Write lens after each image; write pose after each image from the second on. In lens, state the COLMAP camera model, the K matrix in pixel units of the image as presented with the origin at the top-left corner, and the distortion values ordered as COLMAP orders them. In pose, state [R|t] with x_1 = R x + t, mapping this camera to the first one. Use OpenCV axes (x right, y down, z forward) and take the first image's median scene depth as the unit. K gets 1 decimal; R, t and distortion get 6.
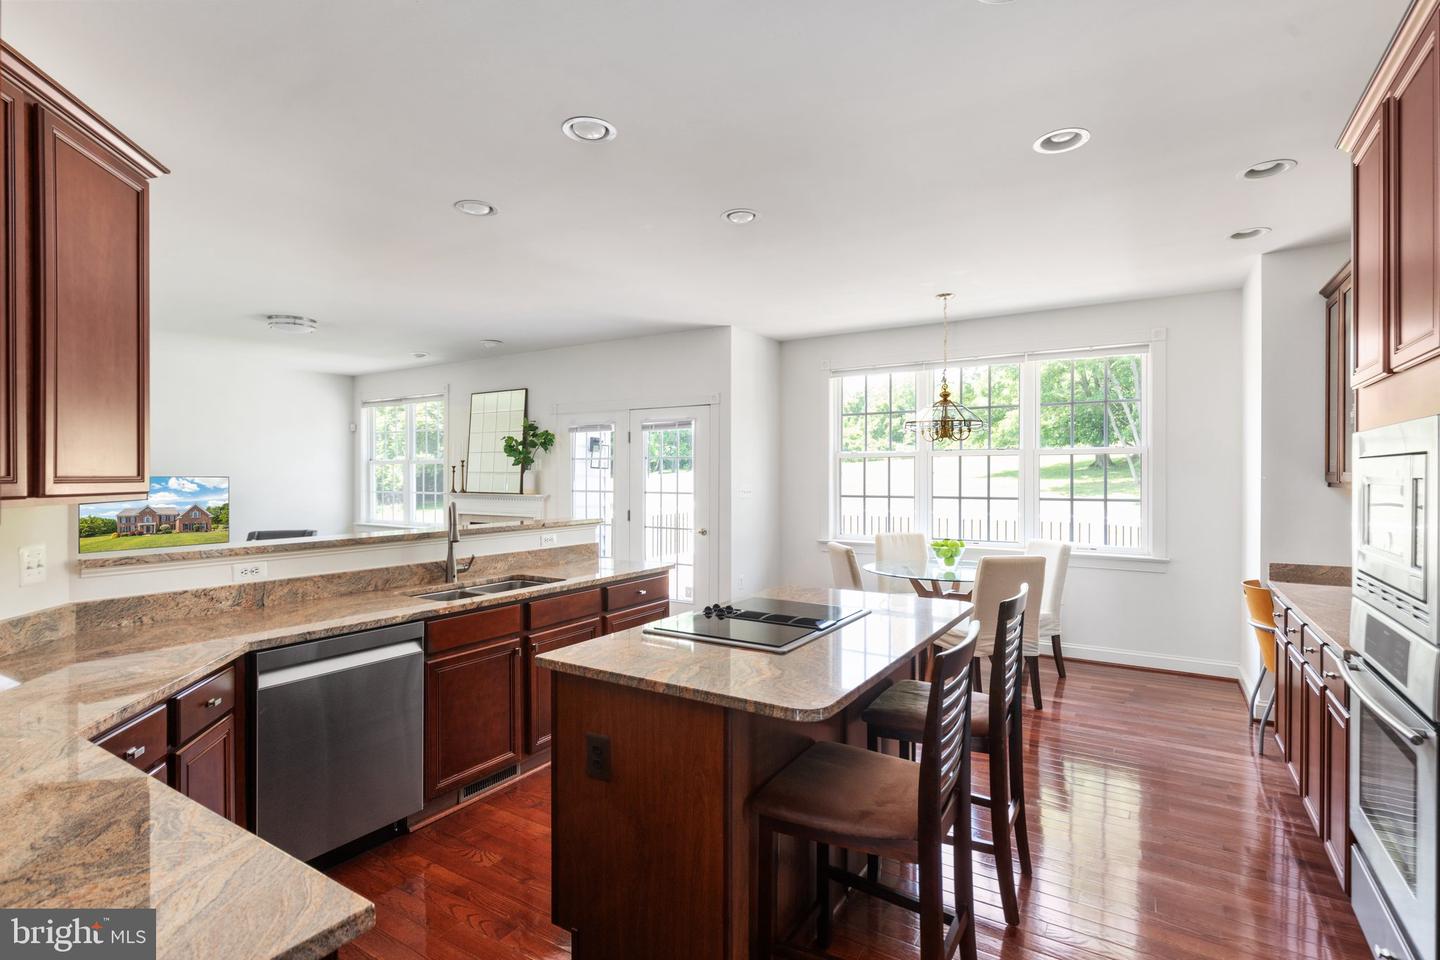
lens RADIAL K [[729.3, 0, 712.4], [0, 729.3, 484.1], [0, 0, 1]] dist [0.001852, -0.000307]
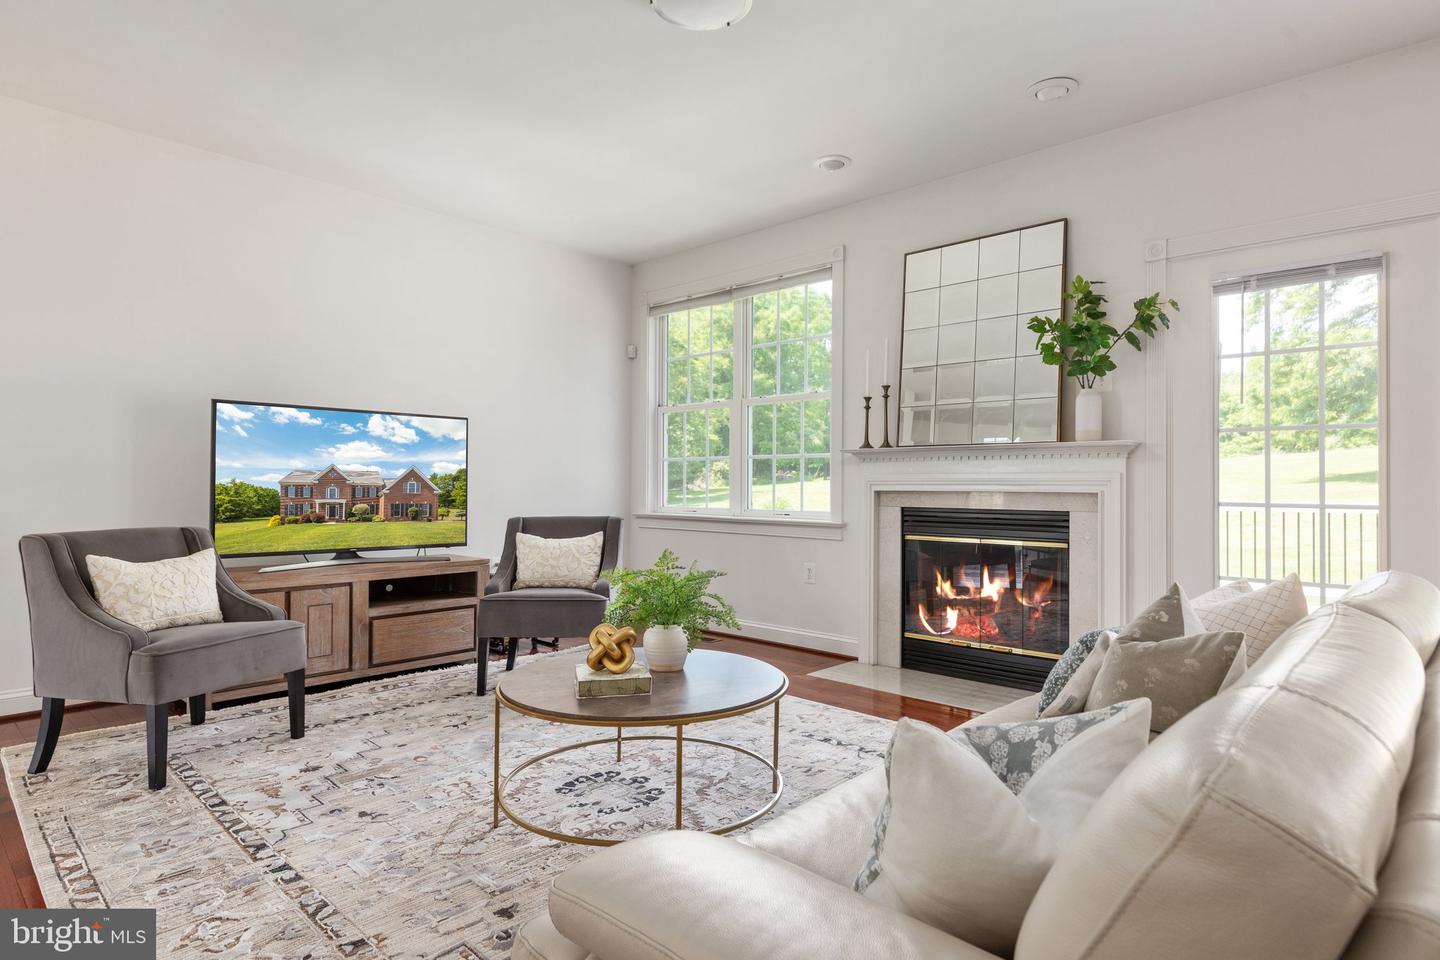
lens RADIAL K [[774.6, 0, 713.0], [0, 774.6, 473.0], [0, 0, 1]] dist [0.009557, -0.000181]
pose [[0.988639, -0.006252, -0.150182, -0.454144], [0.002912, 0.999744, -0.022451, 0.047961], [0.150283, 0.021758, 0.988403, 0.535936]]
